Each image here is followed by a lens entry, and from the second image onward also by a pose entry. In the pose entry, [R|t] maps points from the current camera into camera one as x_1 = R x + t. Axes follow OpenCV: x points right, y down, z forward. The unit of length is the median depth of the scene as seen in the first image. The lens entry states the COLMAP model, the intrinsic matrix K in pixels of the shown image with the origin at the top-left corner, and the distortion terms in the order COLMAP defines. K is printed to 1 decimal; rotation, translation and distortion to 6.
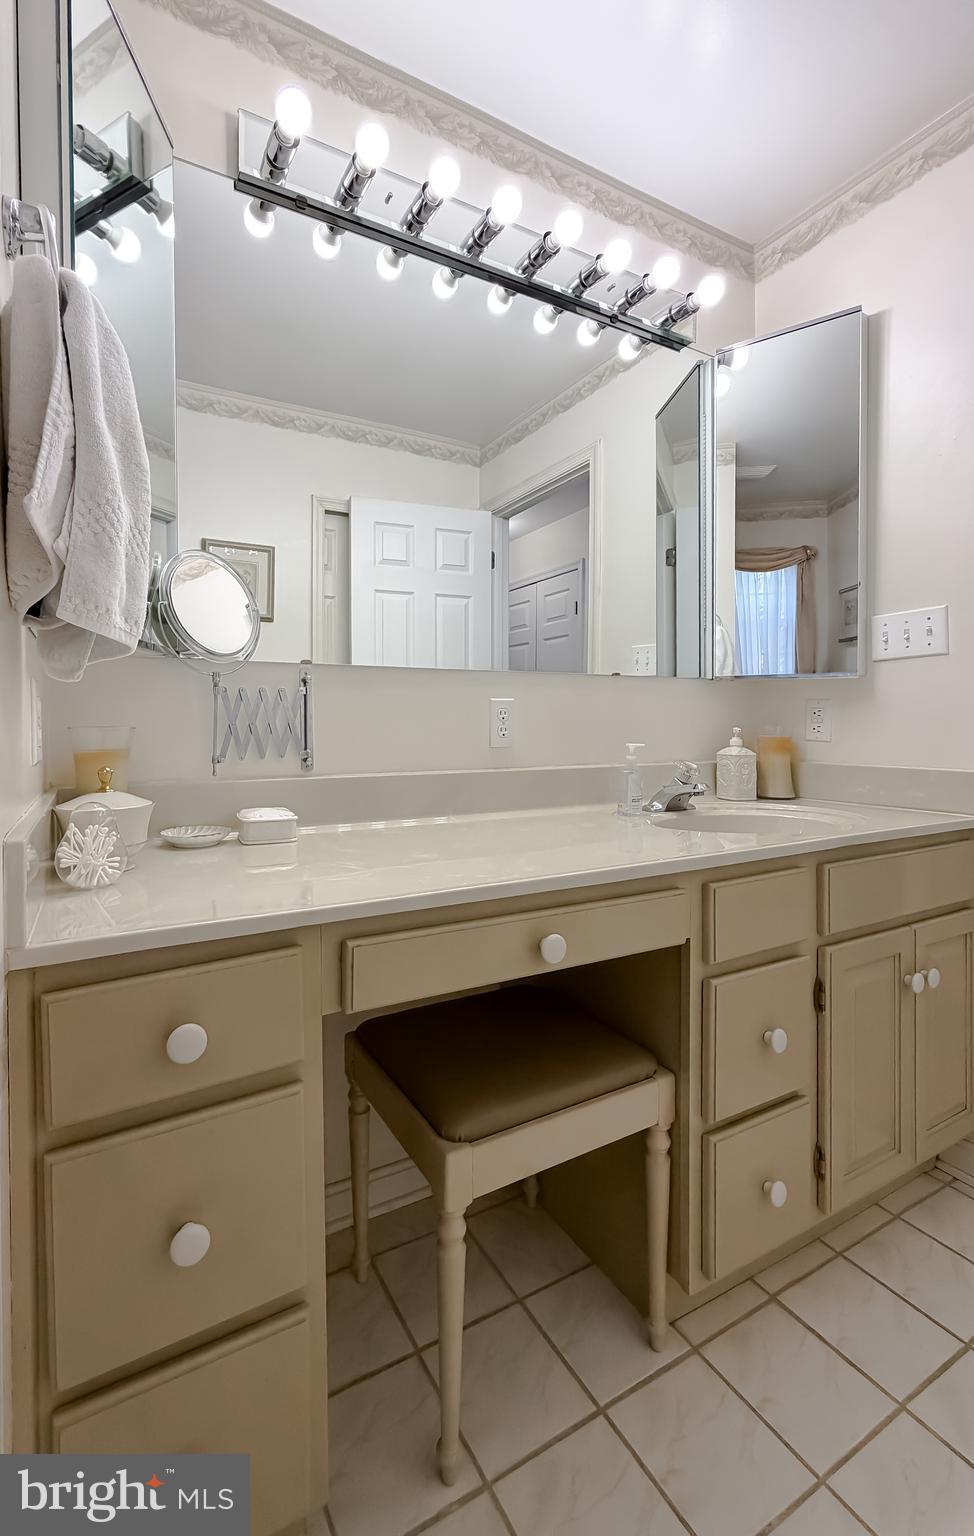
lens RADIAL K [[630.9, 0, 398.4], [0, 630.9, 740.4], [0, 0, 1]] dist [0.009716, -0.000188]
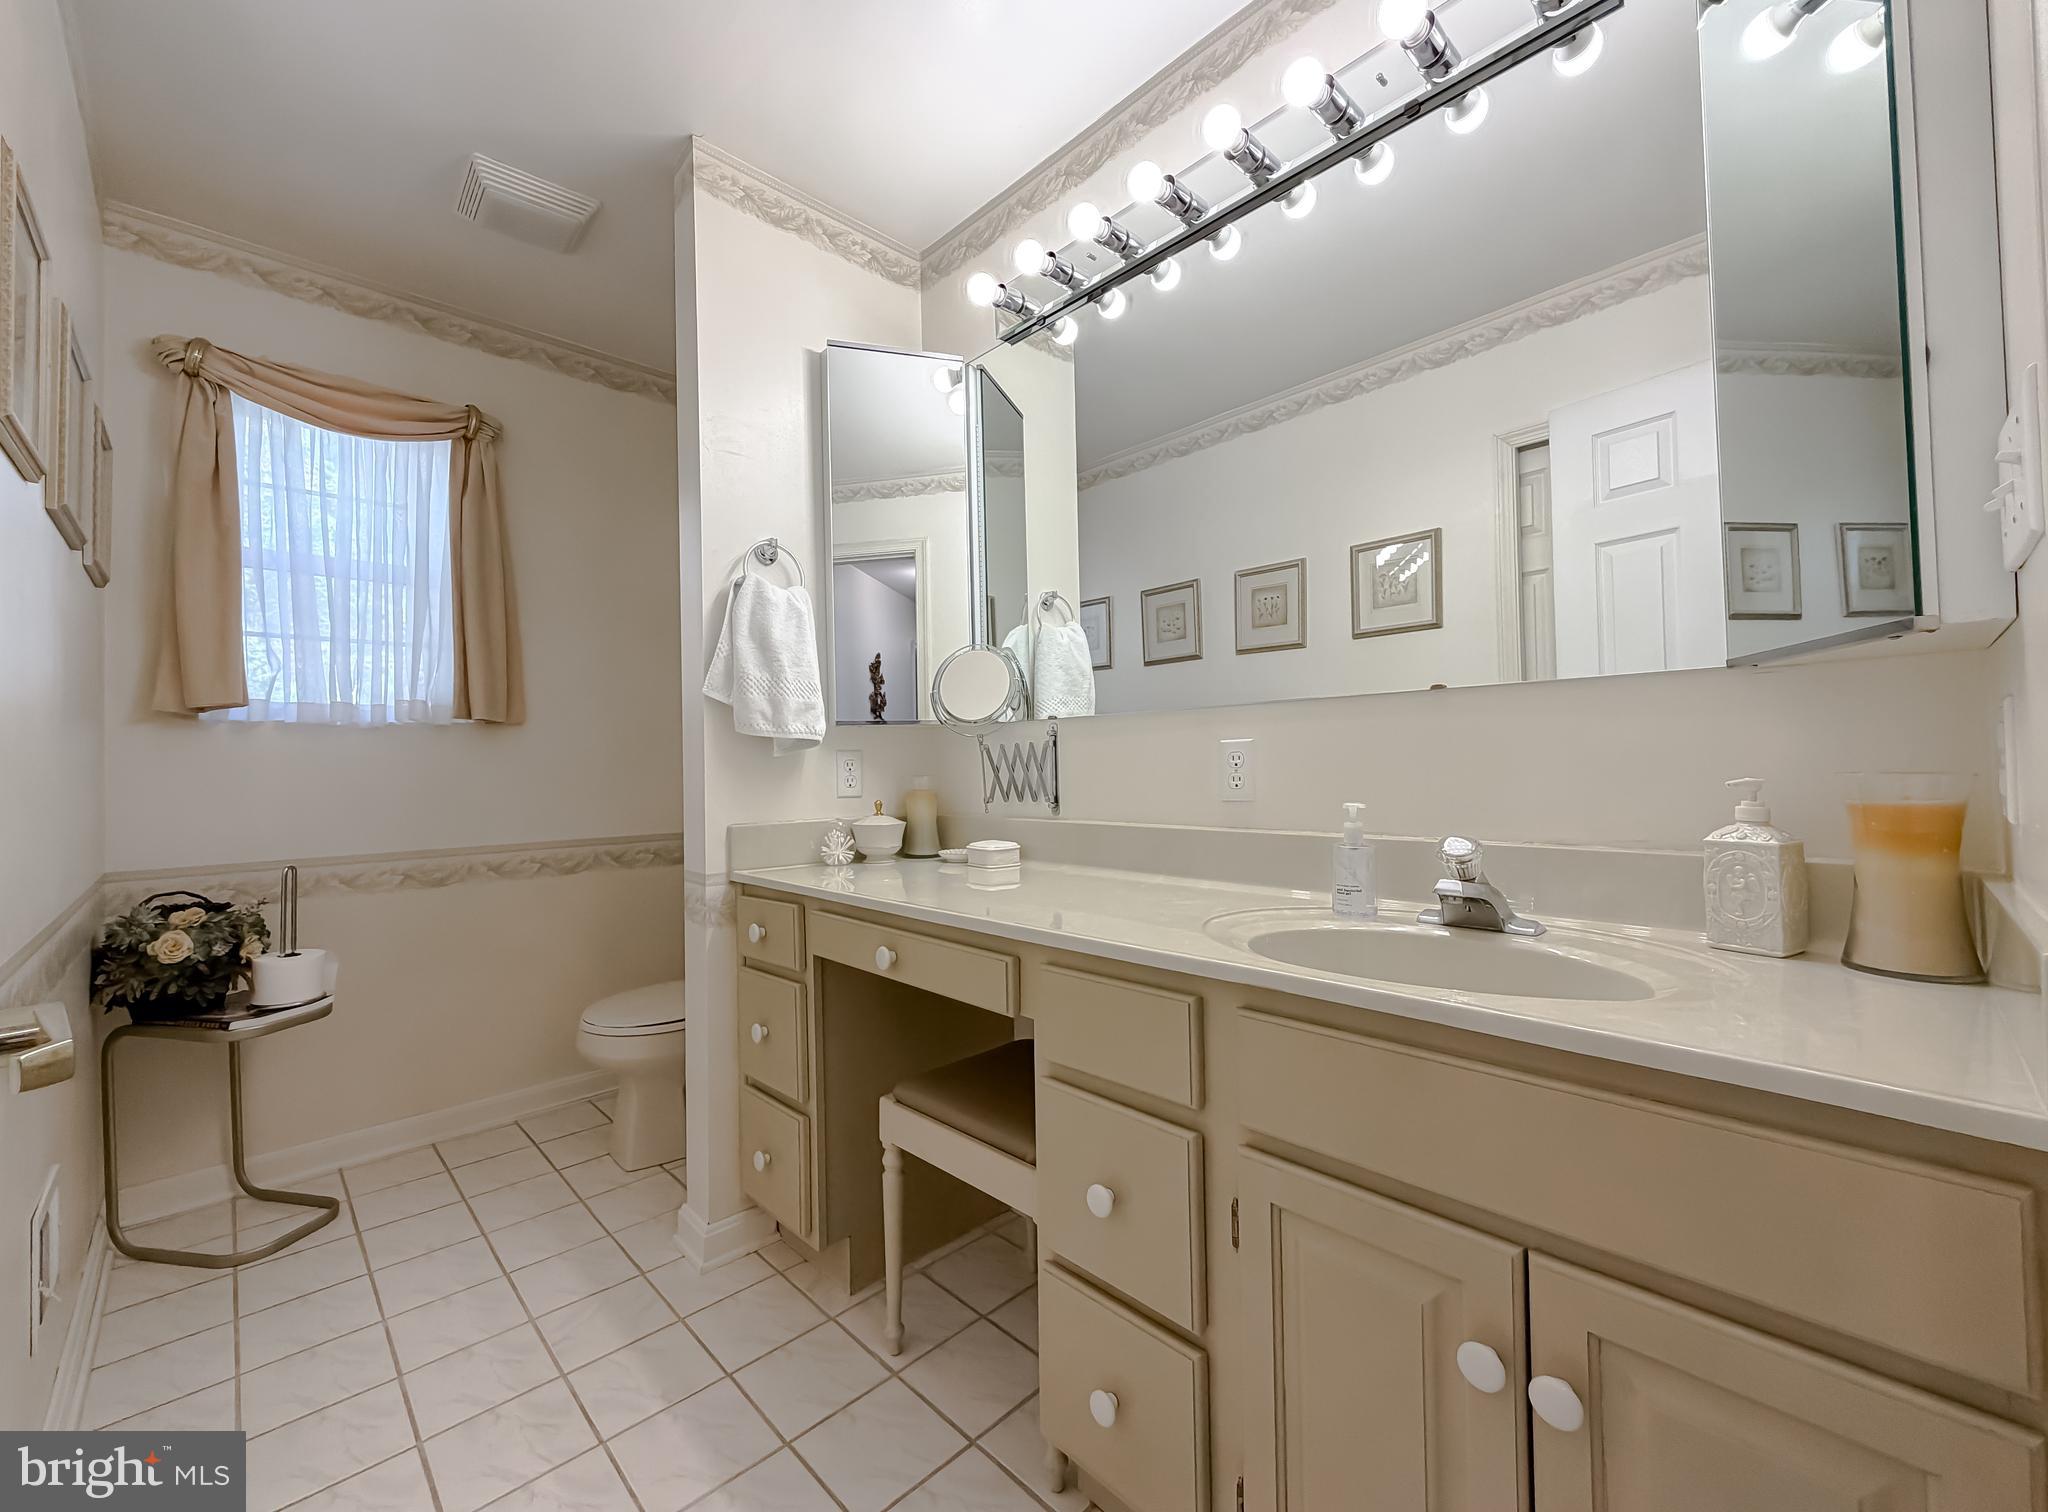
lens RADIAL K [[820.4, 0, 1024.0], [0, 820.4, 756.0], [0, 0, 1]] dist [0.001020, 0.000196]
pose [[0.302723, -0.014380, -0.952970, 1.065772], [-0.007289, 0.999822, -0.017402, -0.025771], [0.953051, 0.012214, 0.302564, 0.434096]]
